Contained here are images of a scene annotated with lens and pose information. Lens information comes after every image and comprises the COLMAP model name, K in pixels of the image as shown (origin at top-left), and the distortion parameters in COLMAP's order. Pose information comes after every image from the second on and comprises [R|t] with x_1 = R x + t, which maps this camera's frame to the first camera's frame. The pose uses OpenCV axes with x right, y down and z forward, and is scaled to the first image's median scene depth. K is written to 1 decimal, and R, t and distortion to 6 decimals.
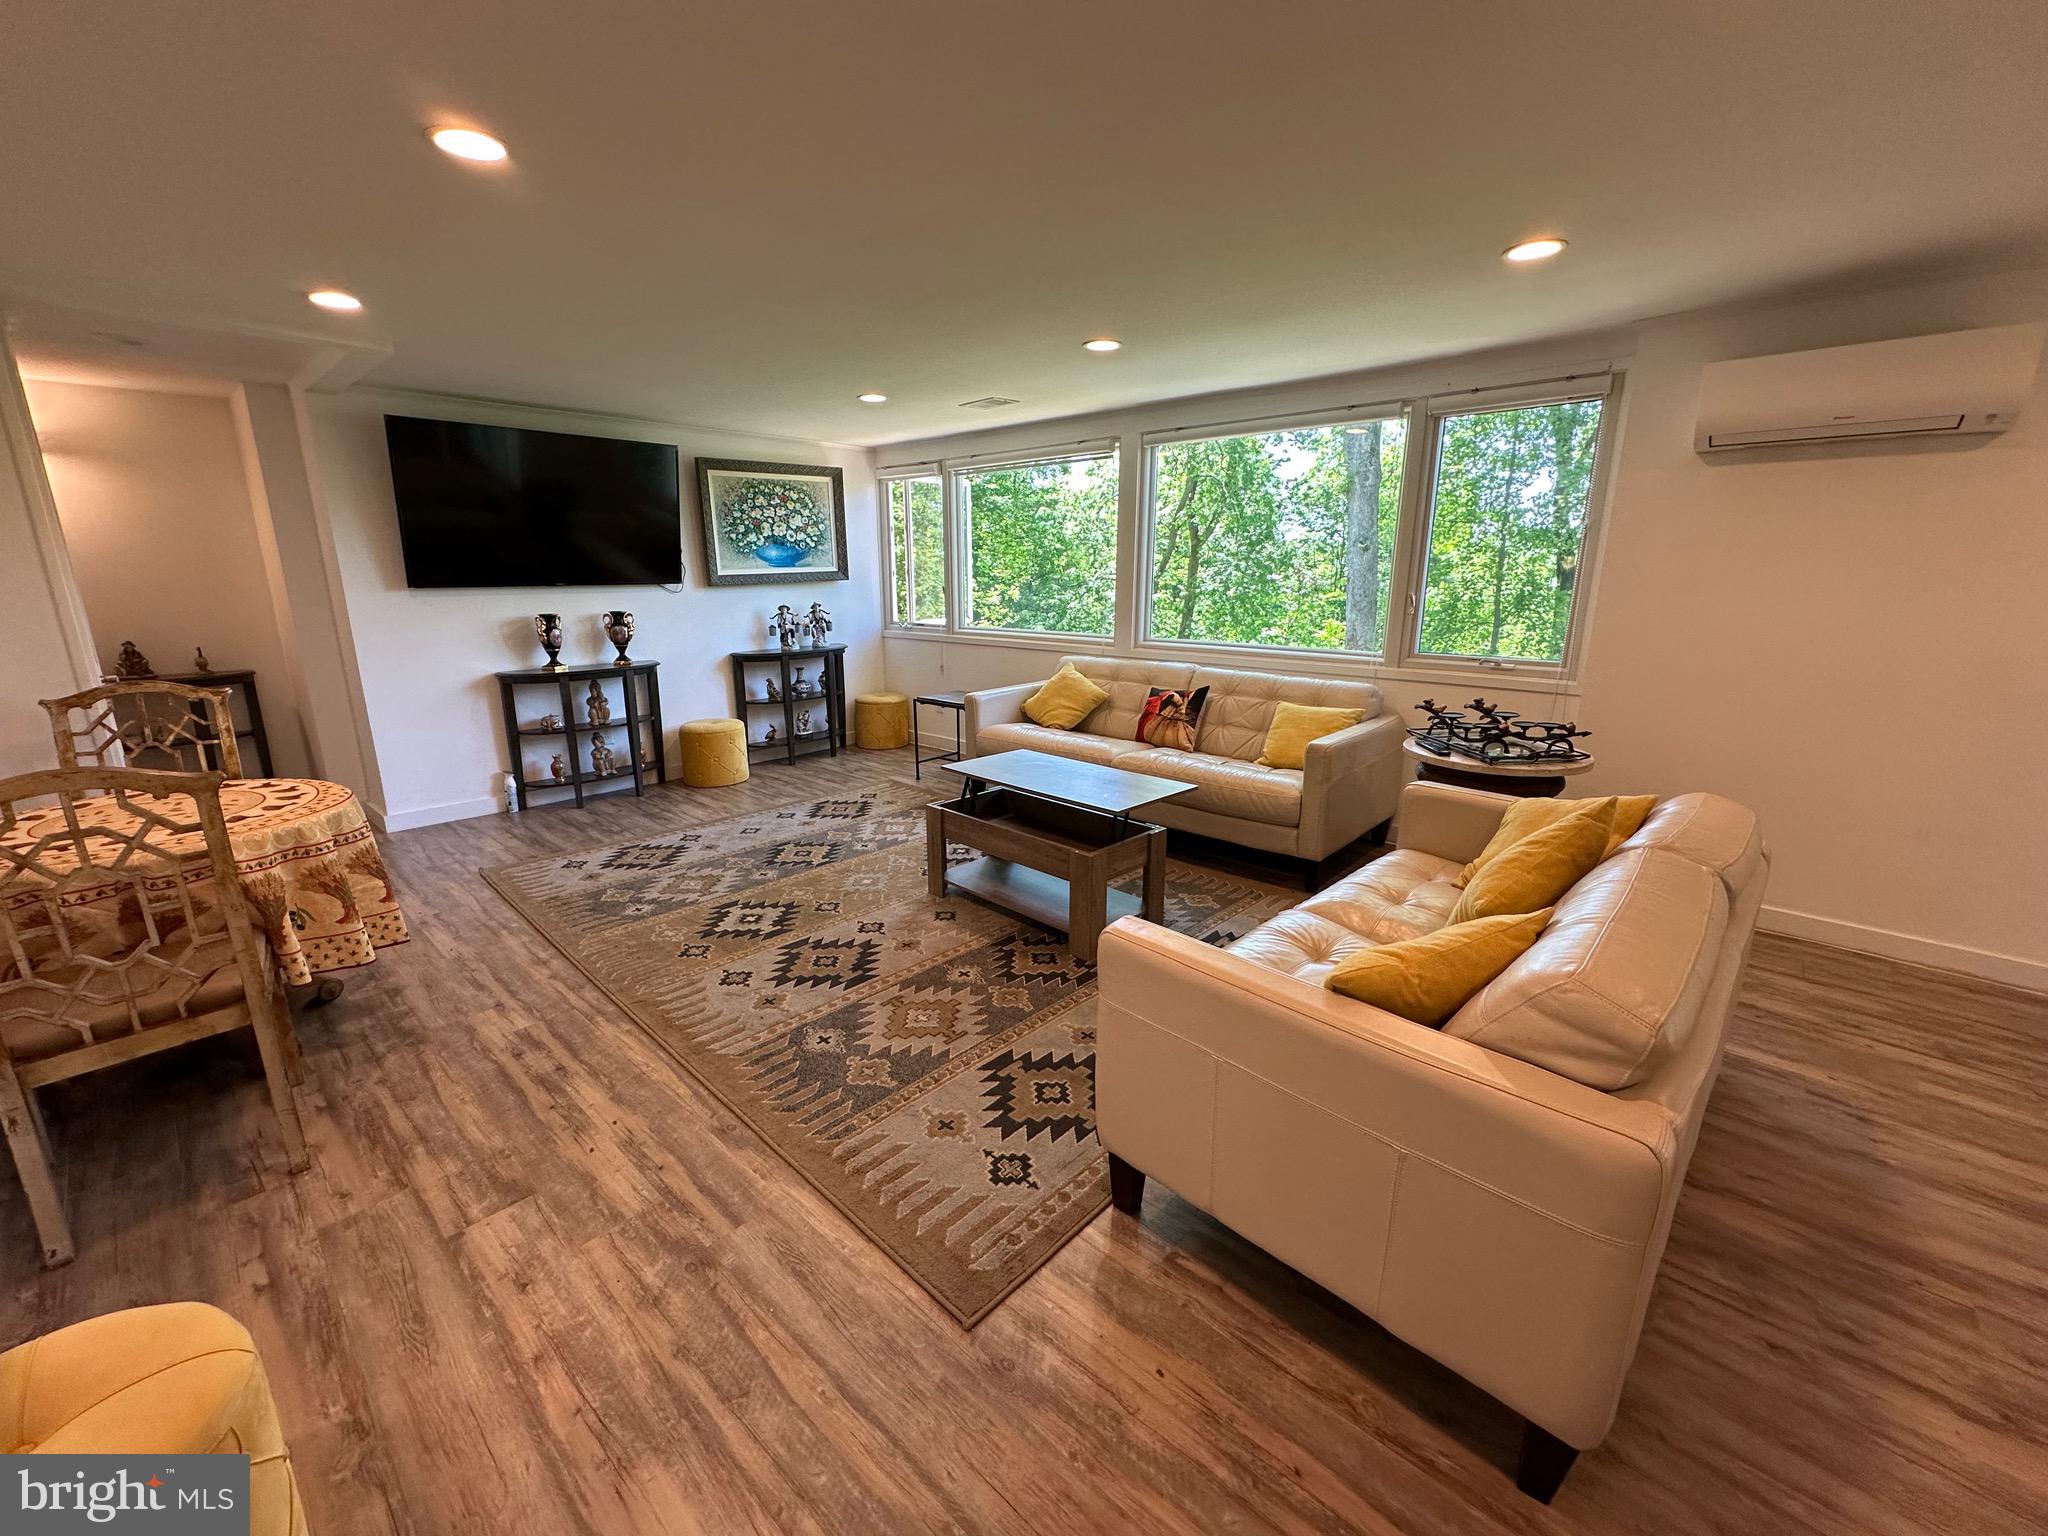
lens RADIAL K [[816.7, 0, 1027.8], [0, 816.7, 759.8], [0, 0, 1]] dist [-0.002155, 0.000170]
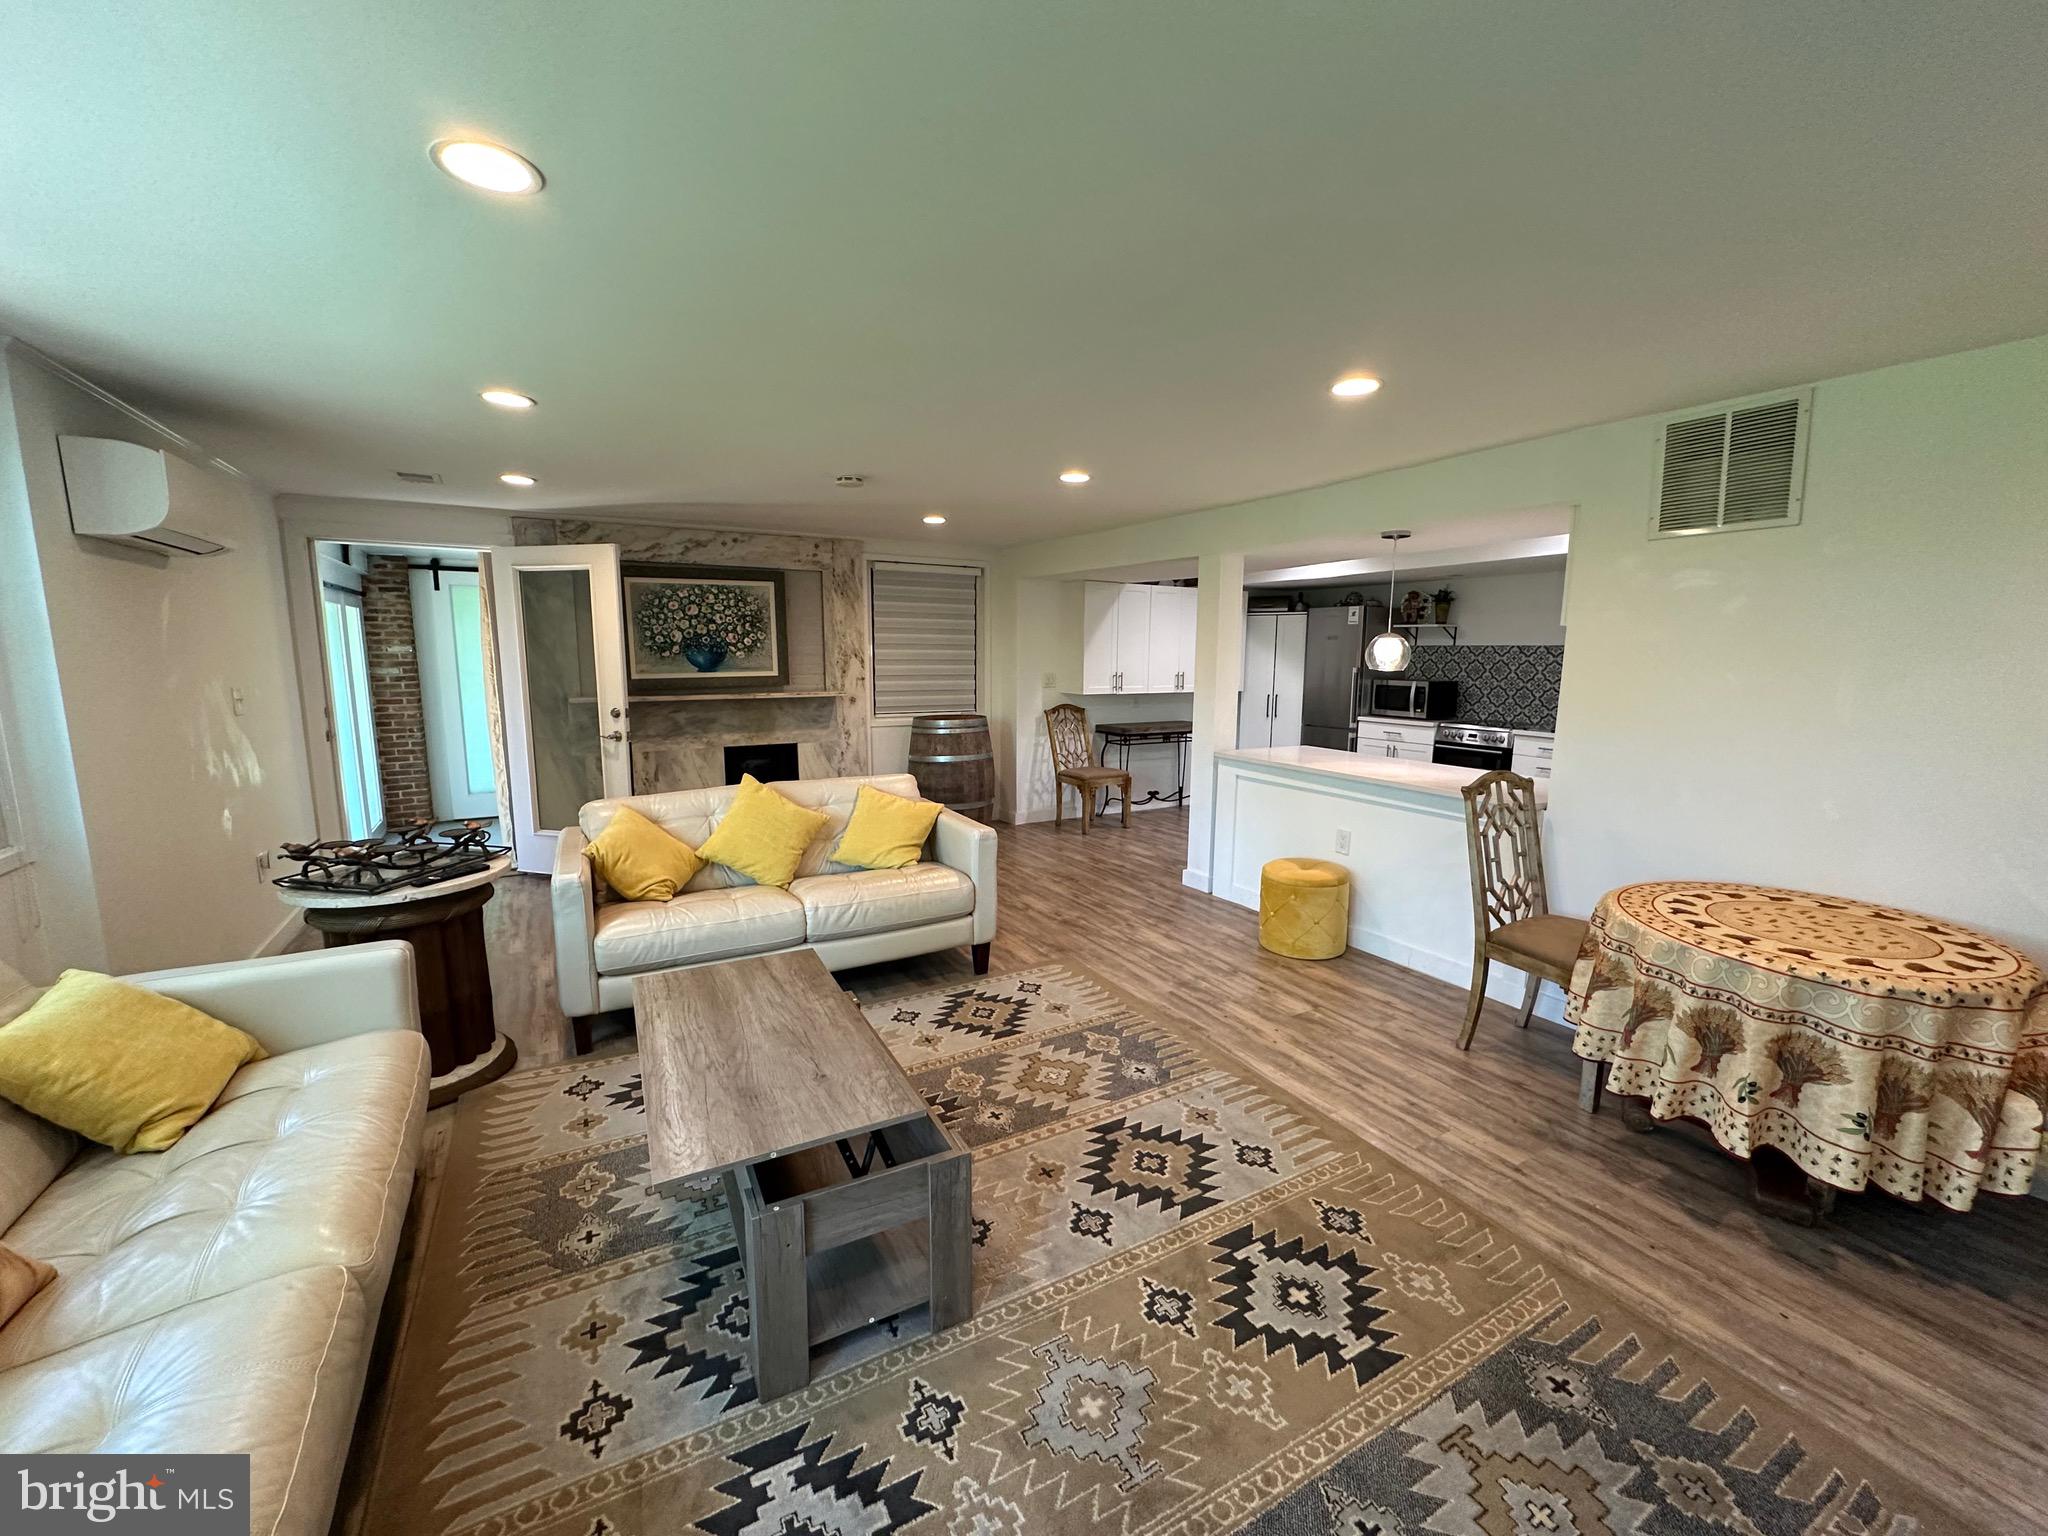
lens RADIAL K [[816.7, 0, 1027.6], [0, 816.7, 769.9], [0, 0, 1]] dist [-0.002155, 0.000170]
pose [[-0.955135, -0.045467, 0.292662, -0.266223], [0.066131, 0.930460, 0.360377, -0.308527], [-0.288695, 0.363562, -0.885708, 1.225031]]
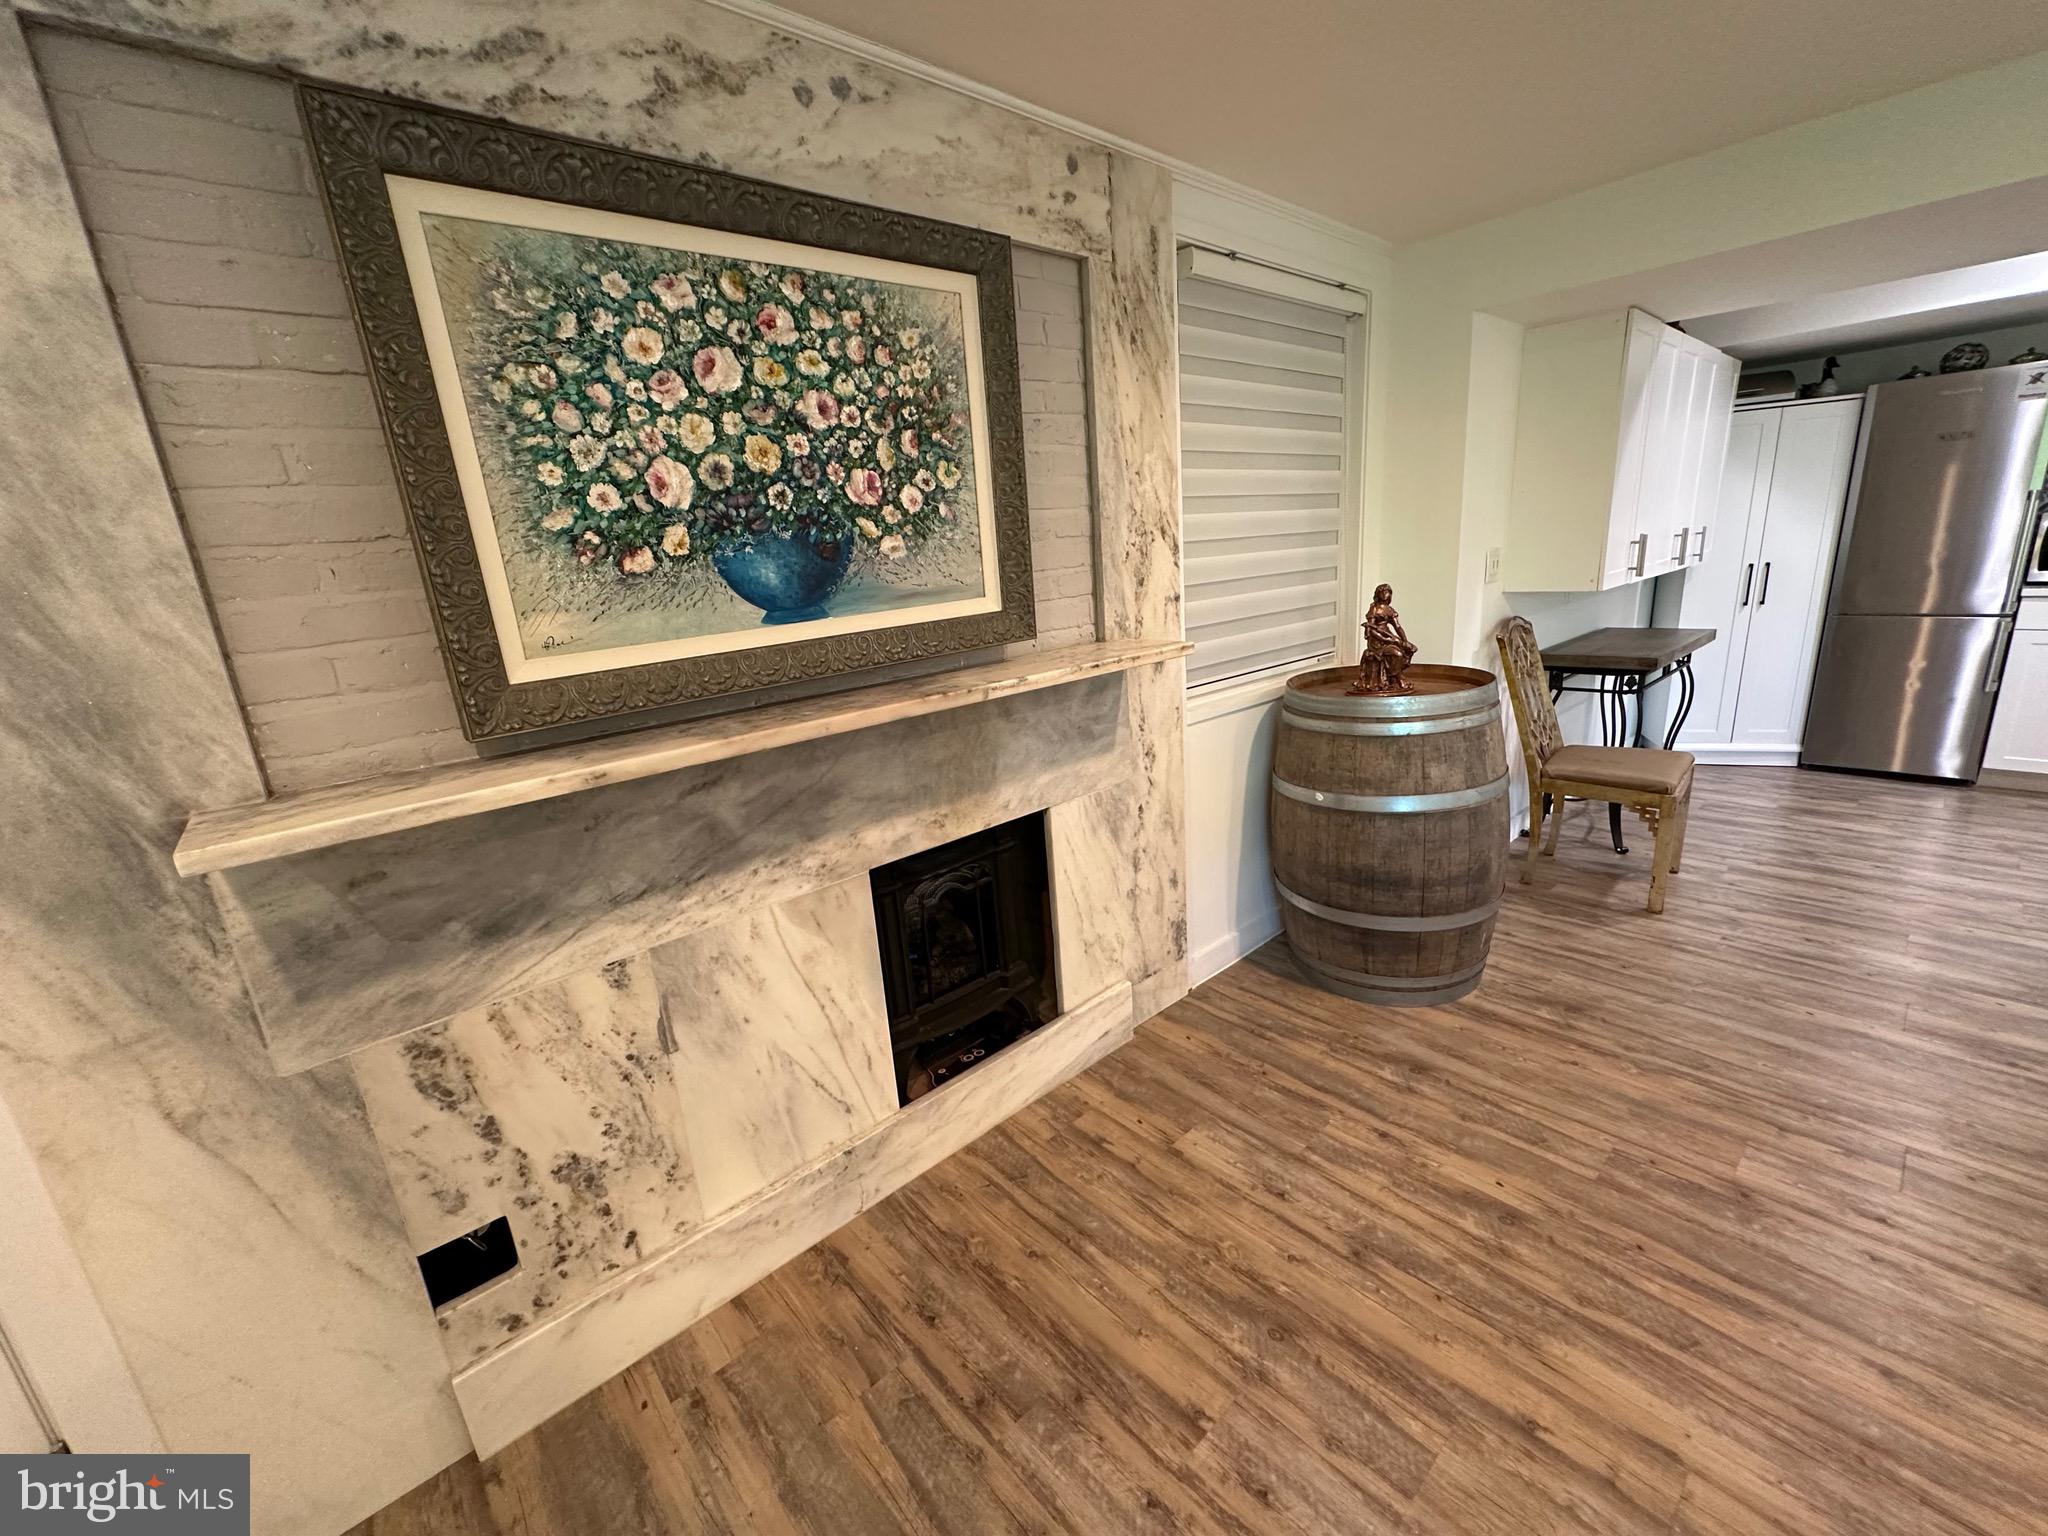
lens RADIAL K [[816.7, 0, 1022.8], [0, 816.7, 767.9], [0, 0, 1]] dist [-0.002155, 0.000170]
pose [[-0.991290, 0.041748, 0.124903, 0.583944], [0.096657, 0.874819, 0.474709, -0.091524], [-0.089449, 0.482647, -0.871235, 0.378289]]
